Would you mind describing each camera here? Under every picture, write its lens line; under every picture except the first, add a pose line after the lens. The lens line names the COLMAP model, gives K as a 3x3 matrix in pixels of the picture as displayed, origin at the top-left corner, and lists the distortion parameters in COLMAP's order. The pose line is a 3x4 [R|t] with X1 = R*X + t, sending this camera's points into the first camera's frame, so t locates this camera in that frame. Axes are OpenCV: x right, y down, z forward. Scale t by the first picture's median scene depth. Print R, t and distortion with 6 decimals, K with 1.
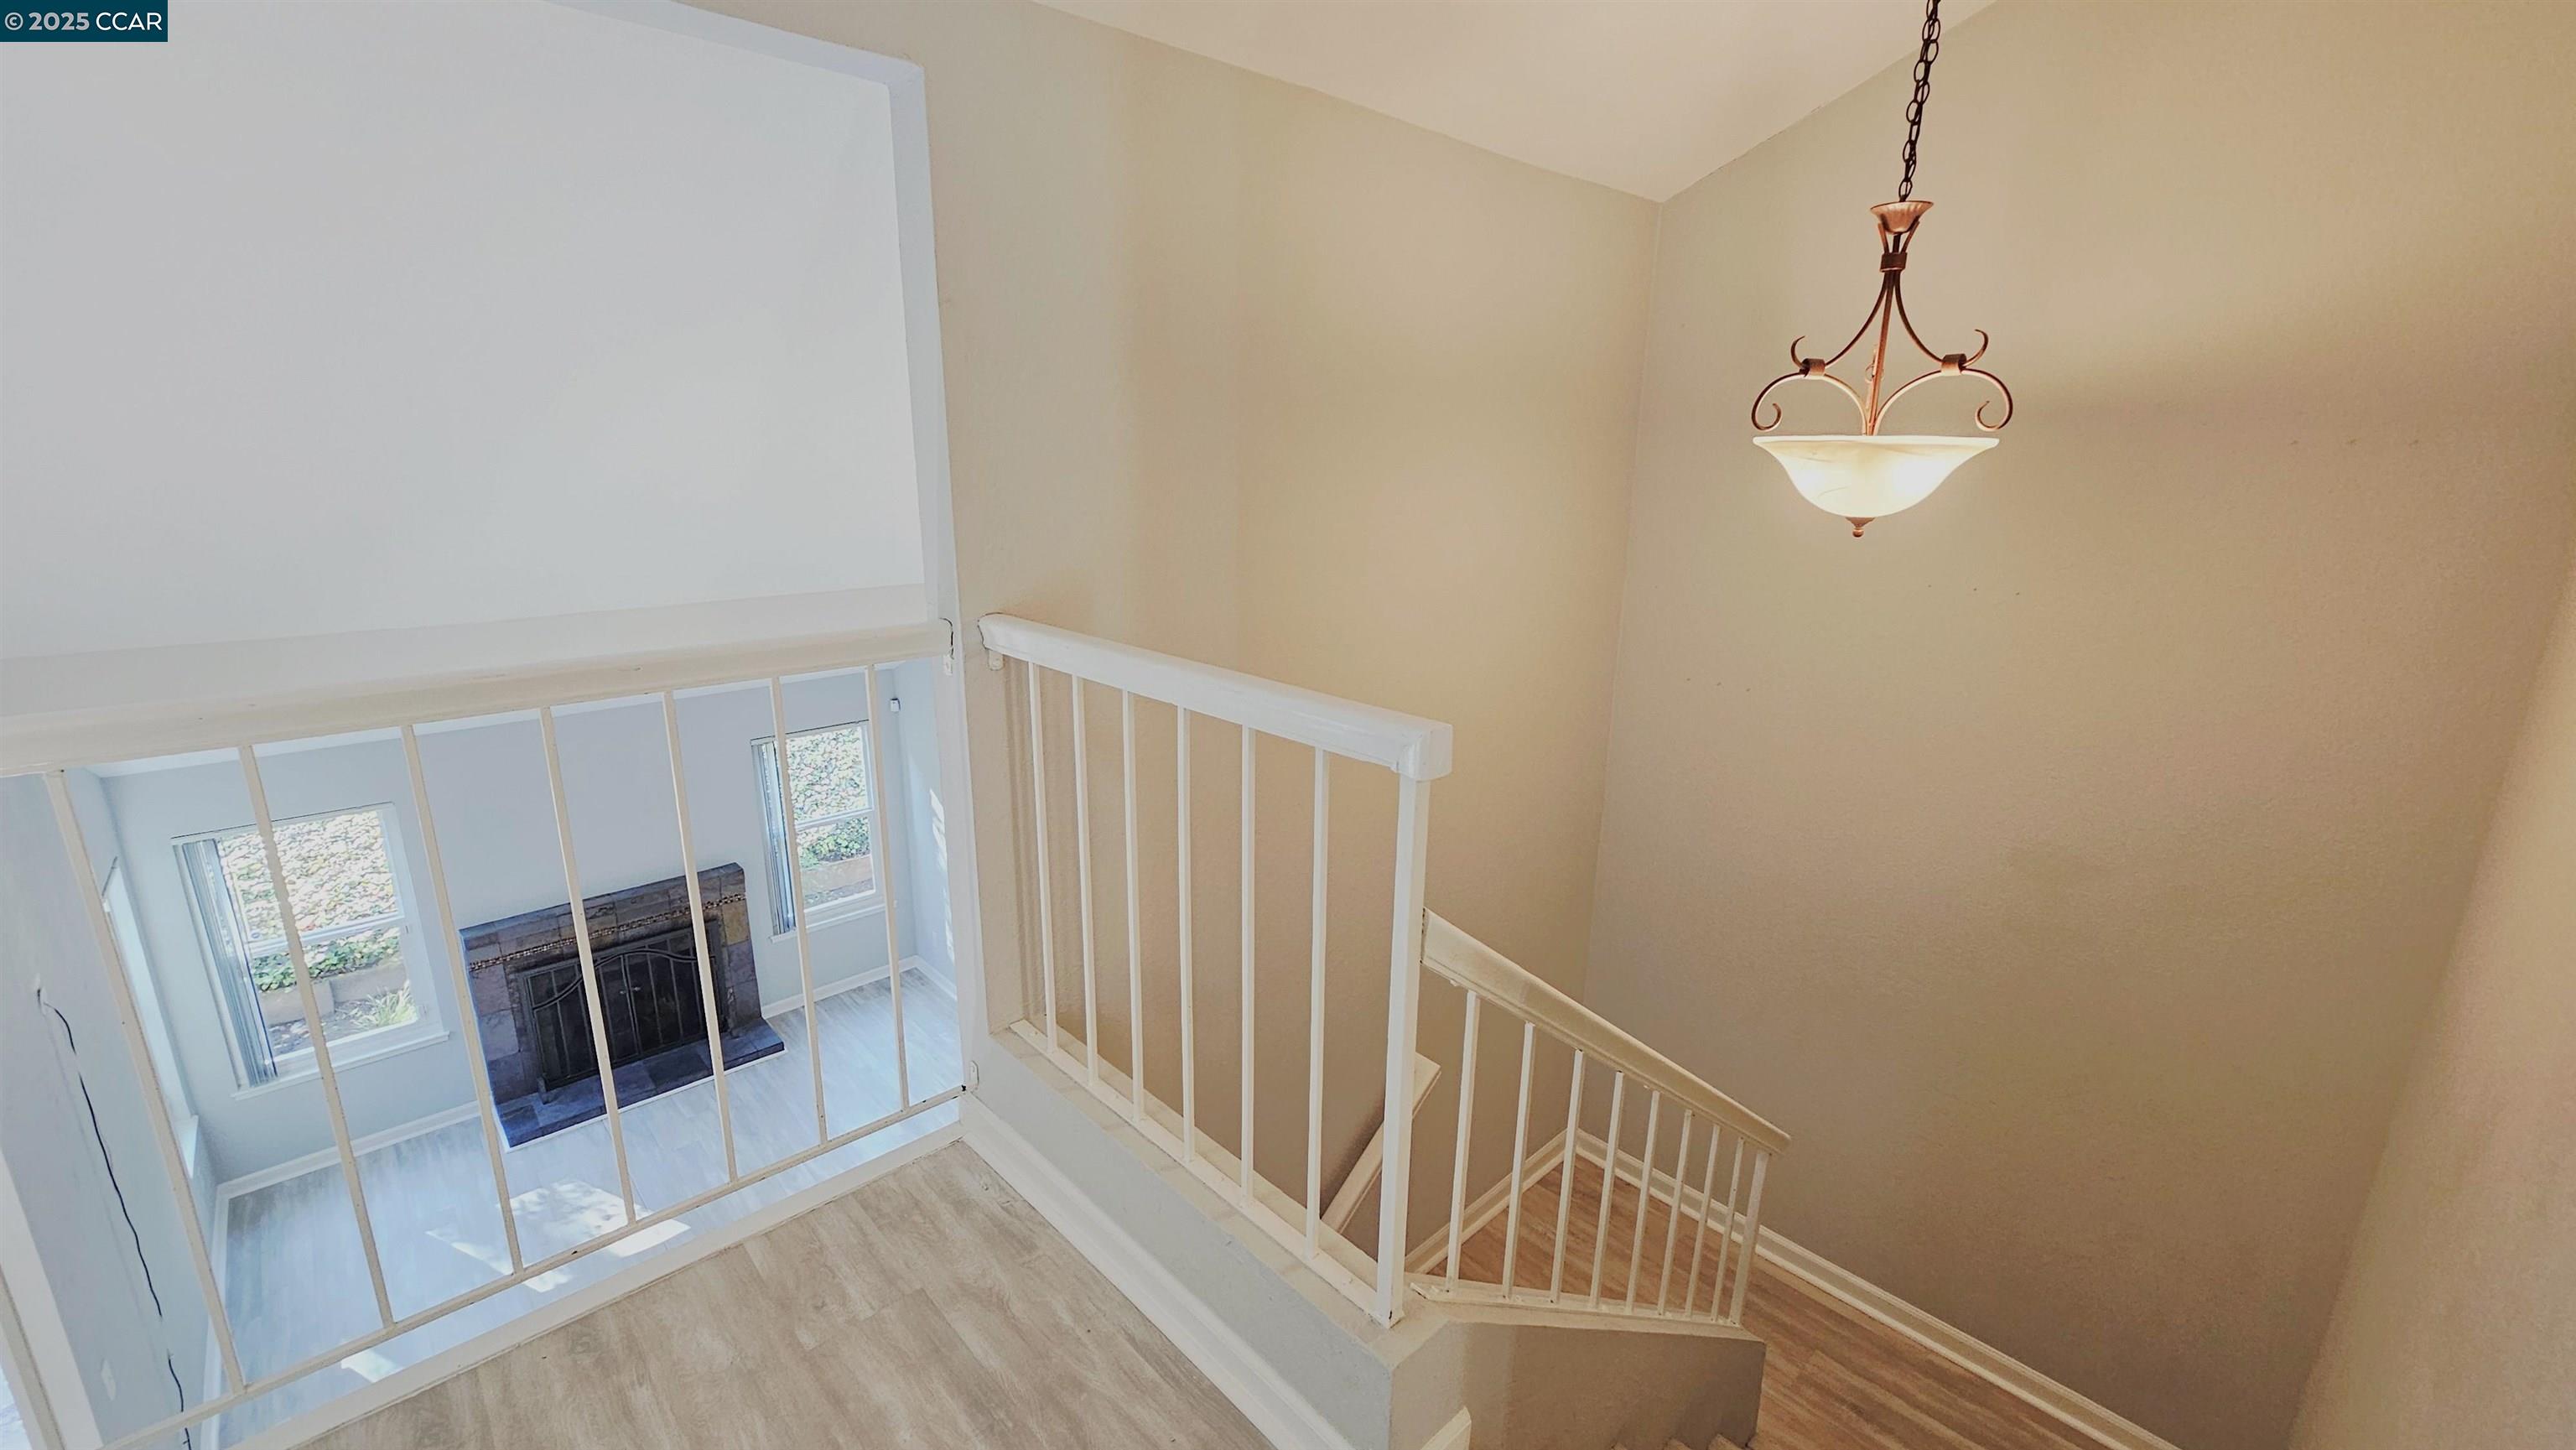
lens RADIAL K [[1048.9, 0, 1288.0], [0, 1048.9, 725.0], [0, 0, 1]] dist [-0.001618, 0.000775]
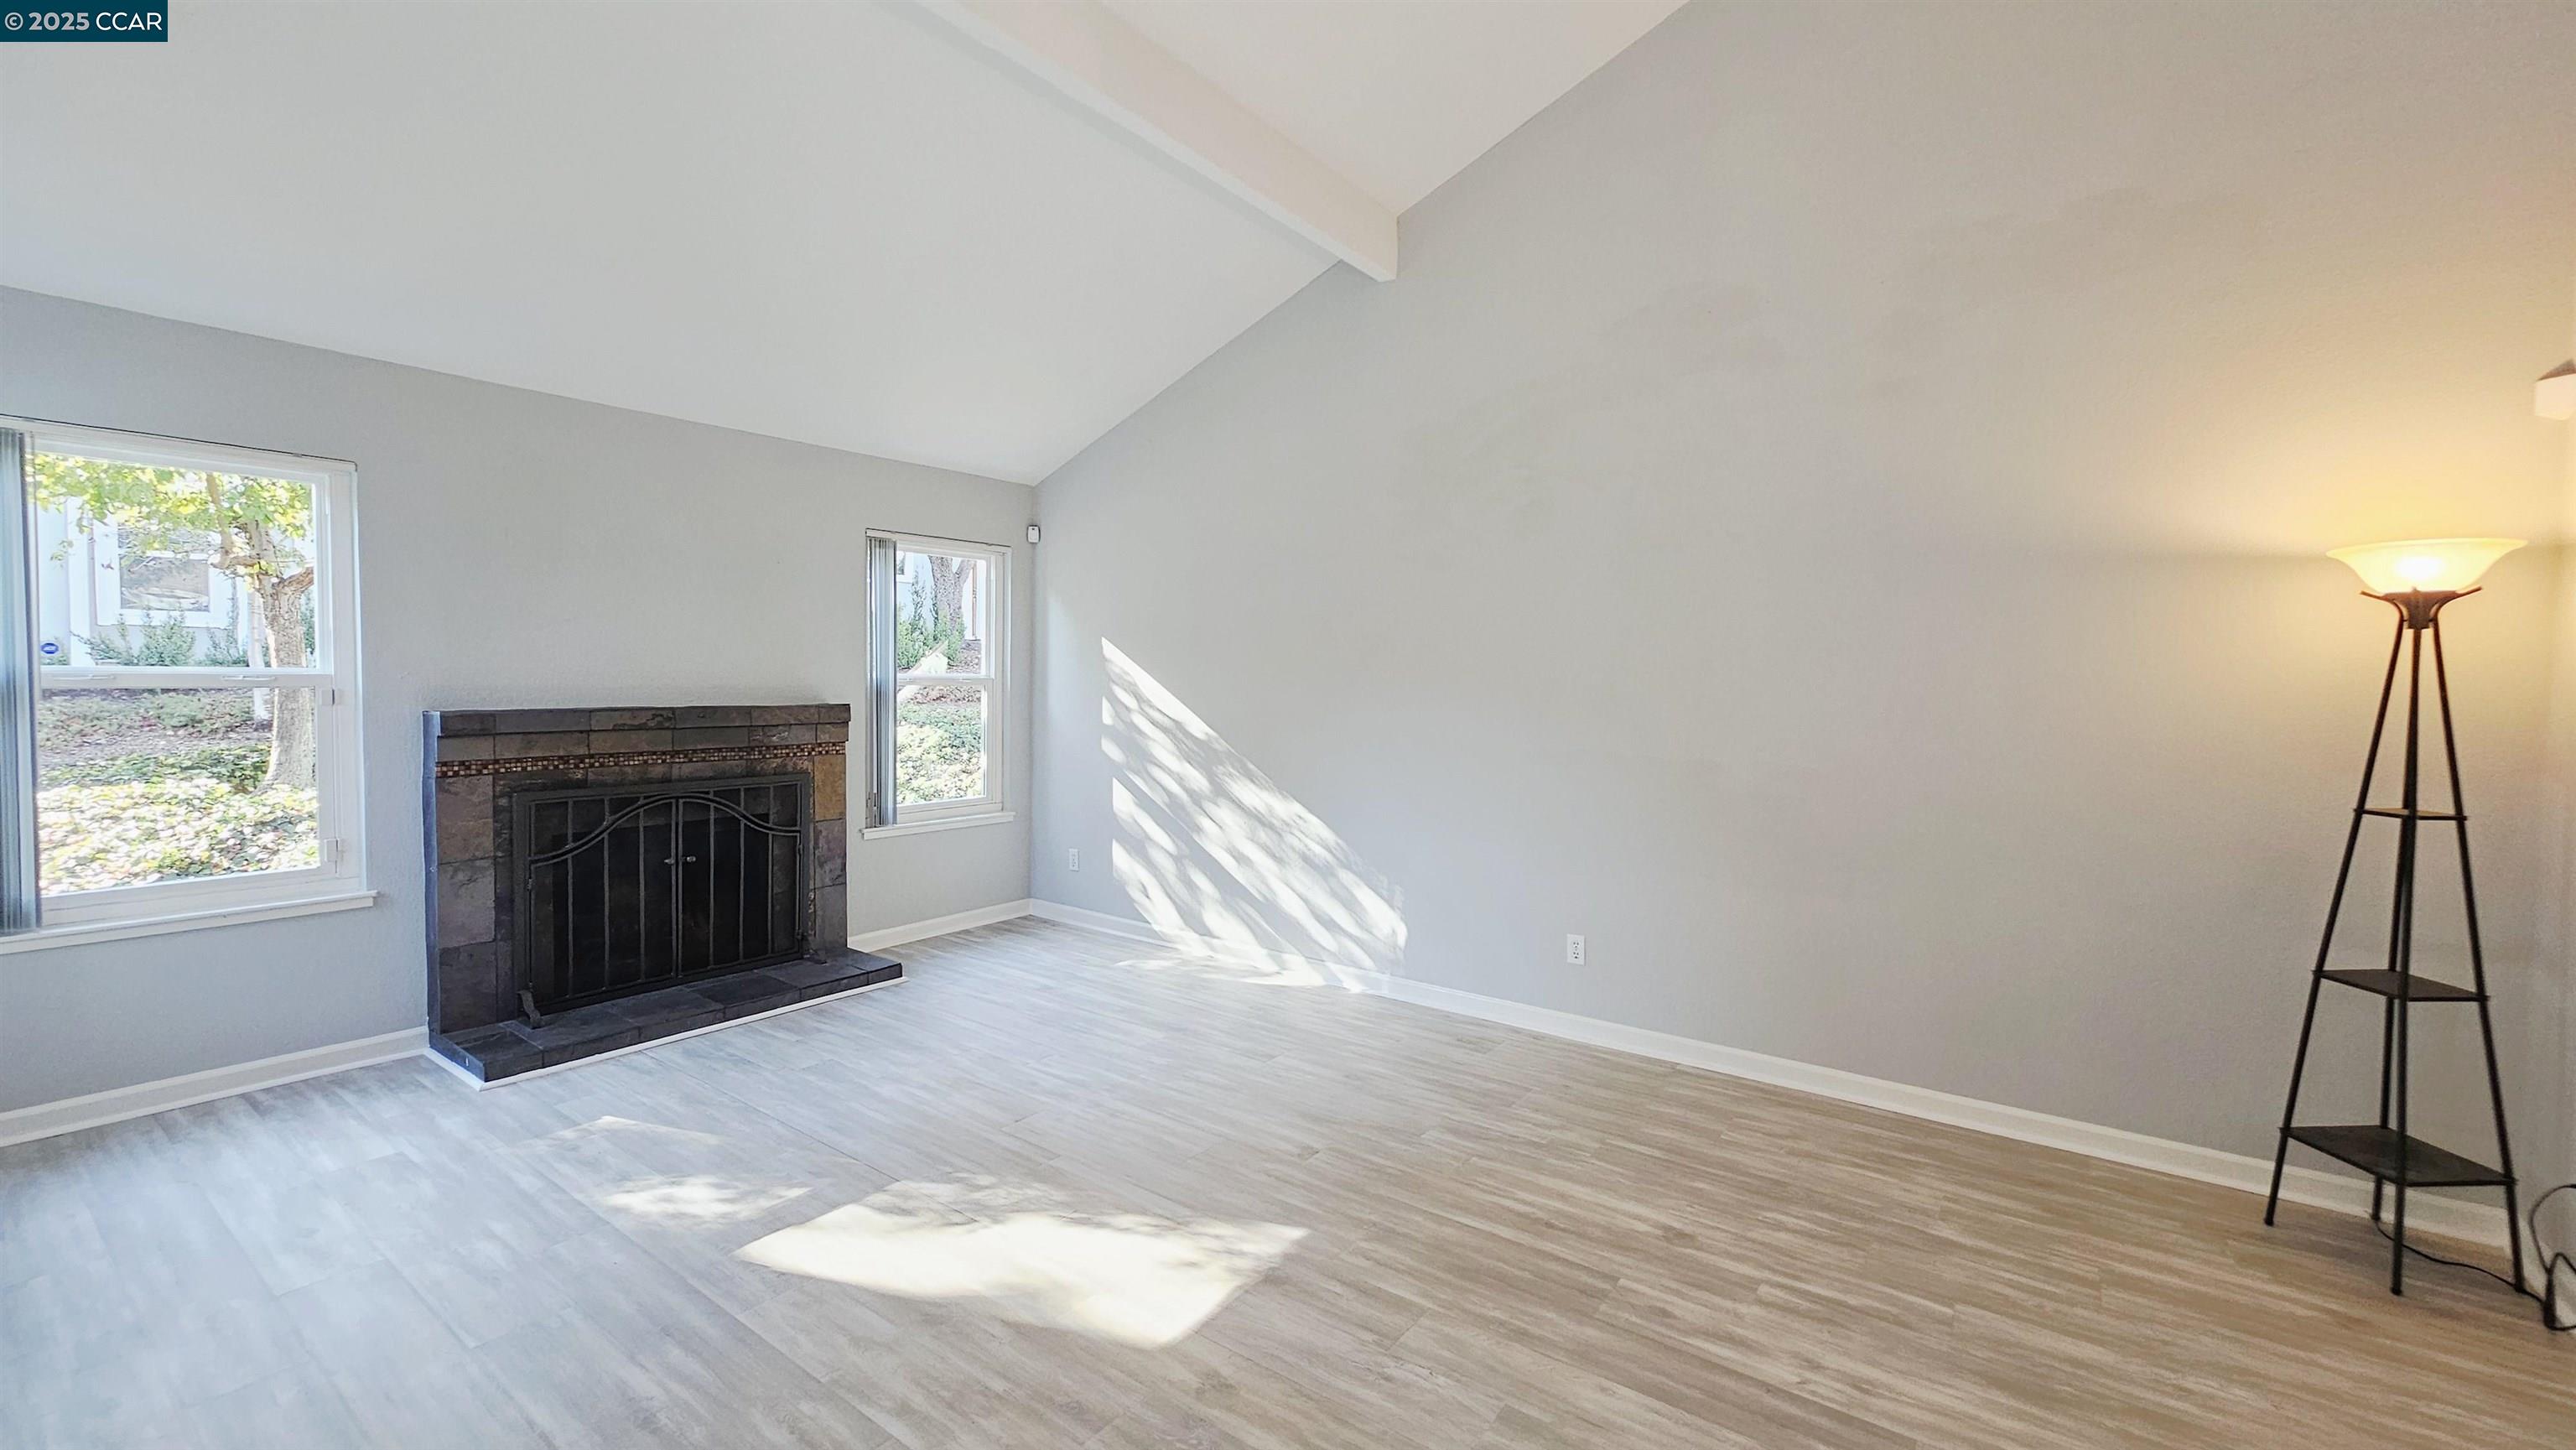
lens RADIAL K [[1048.9, 0, 1288.0], [0, 1048.9, 725.0], [0, 0, 1]] dist [-0.001618, 0.000775]
pose [[0.981701, -0.007292, 0.190292, -0.411646], [0.048020, 0.976454, -0.210311, 0.342172], [-0.184278, 0.215600, 0.958936, 0.332756]]
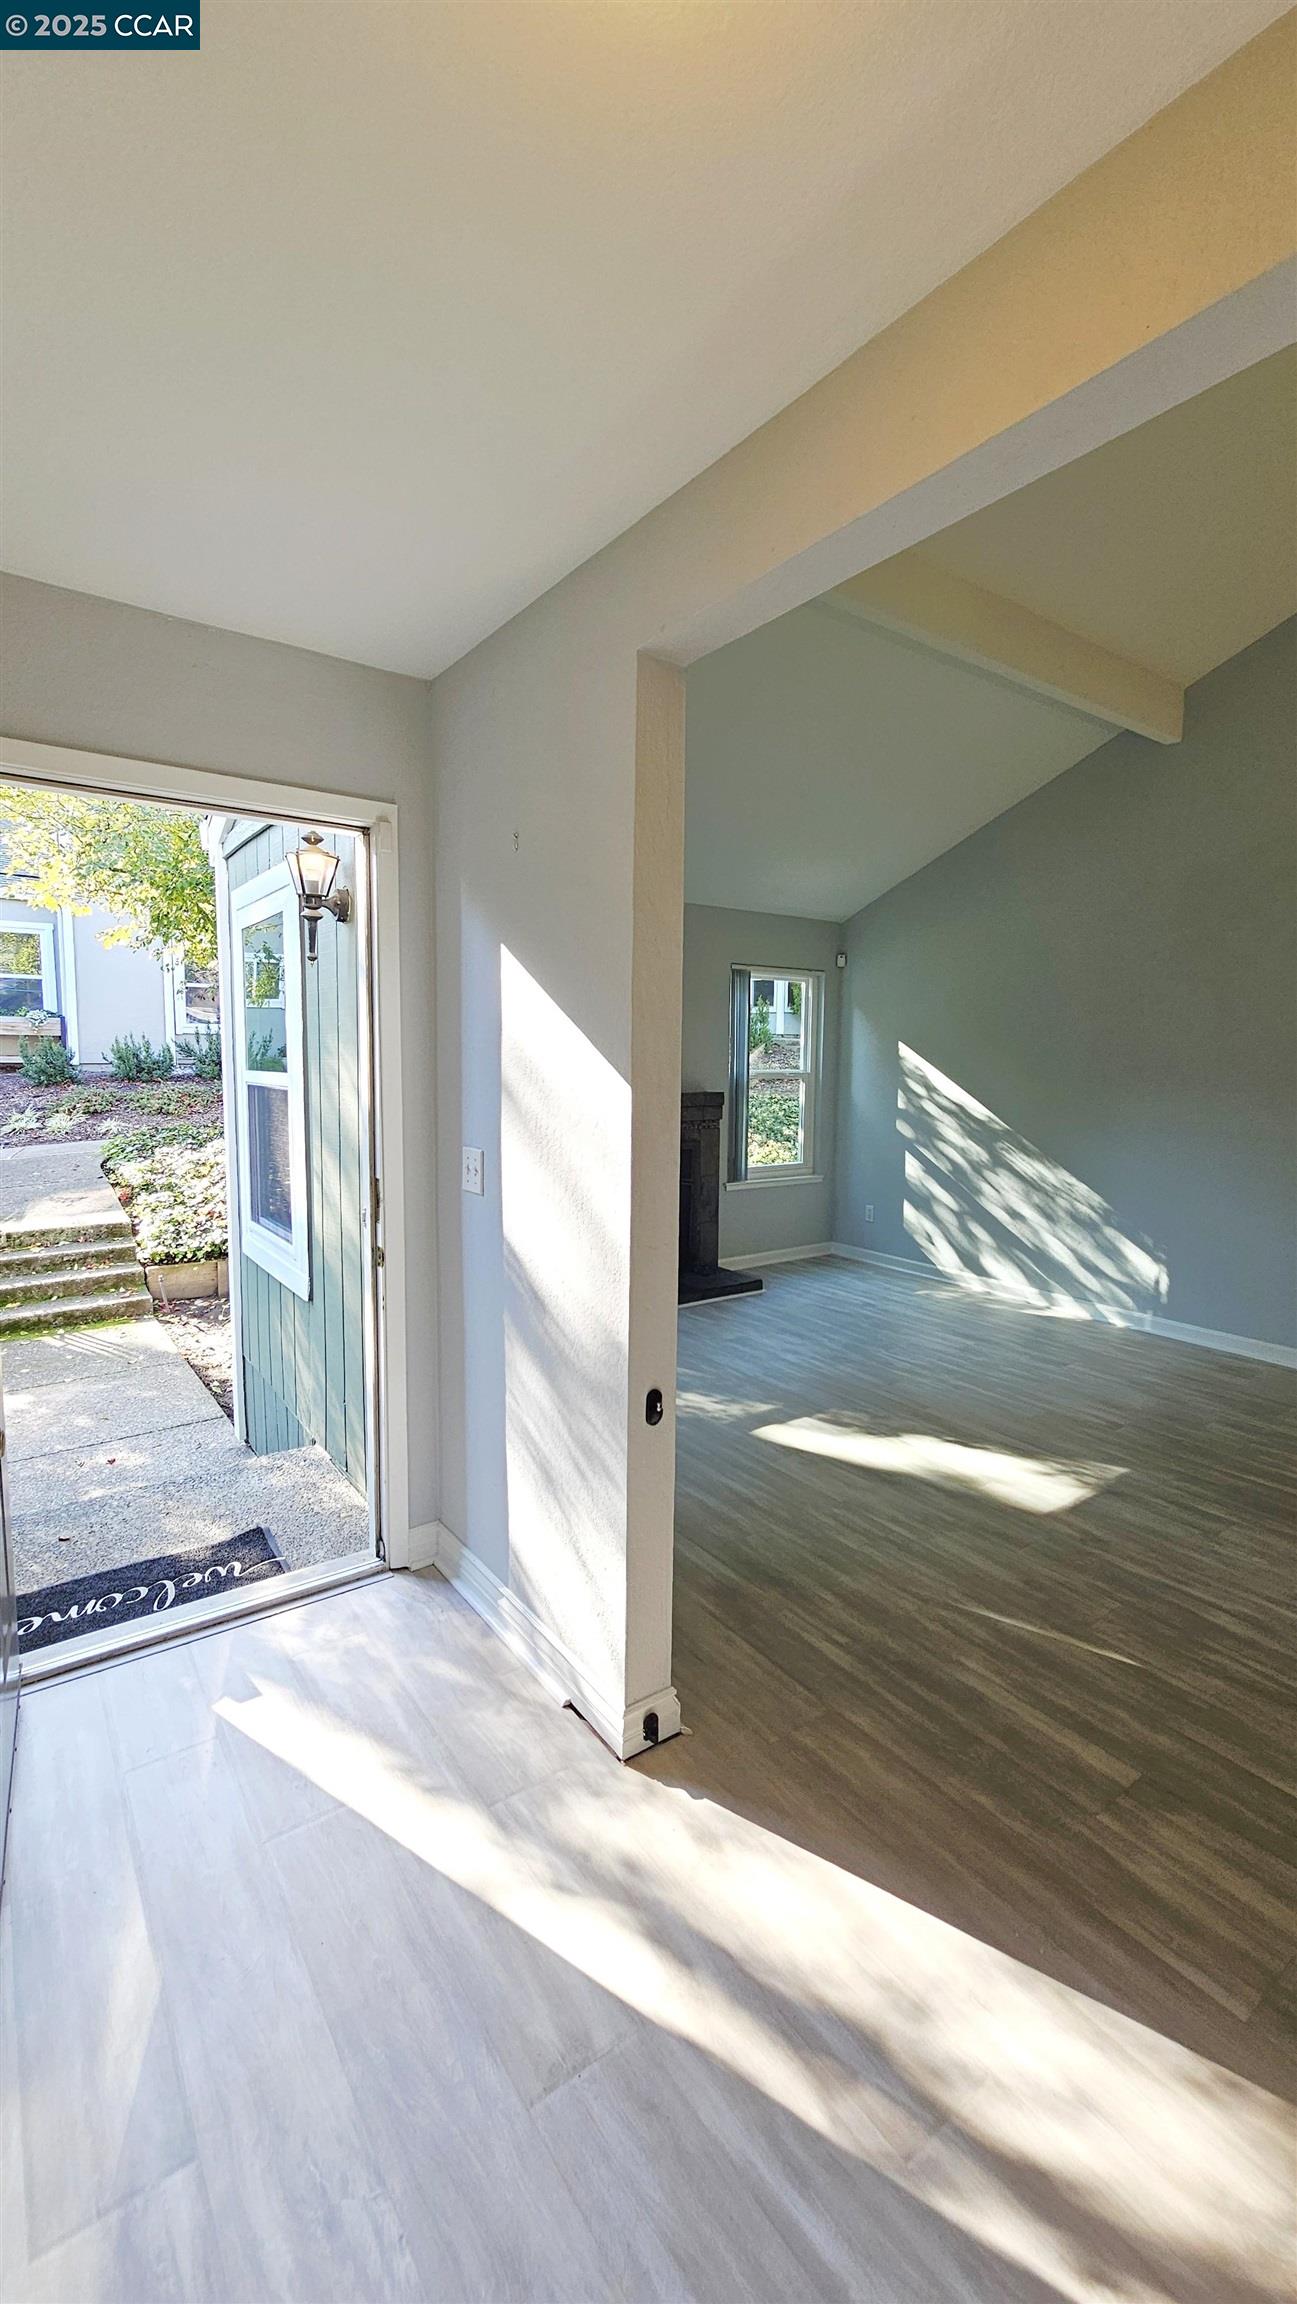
lens RADIAL K [[938.1, 0, 655.2], [0, 938.1, 1150.4], [0, 0, 1]] dist [-0.001618, 0.000775]
pose [[0.991826, 0.005217, -0.127493, -0.525731], [-0.026631, 0.985624, -0.166839, 0.369122], [0.124789, 0.168870, 0.977707, 0.193394]]
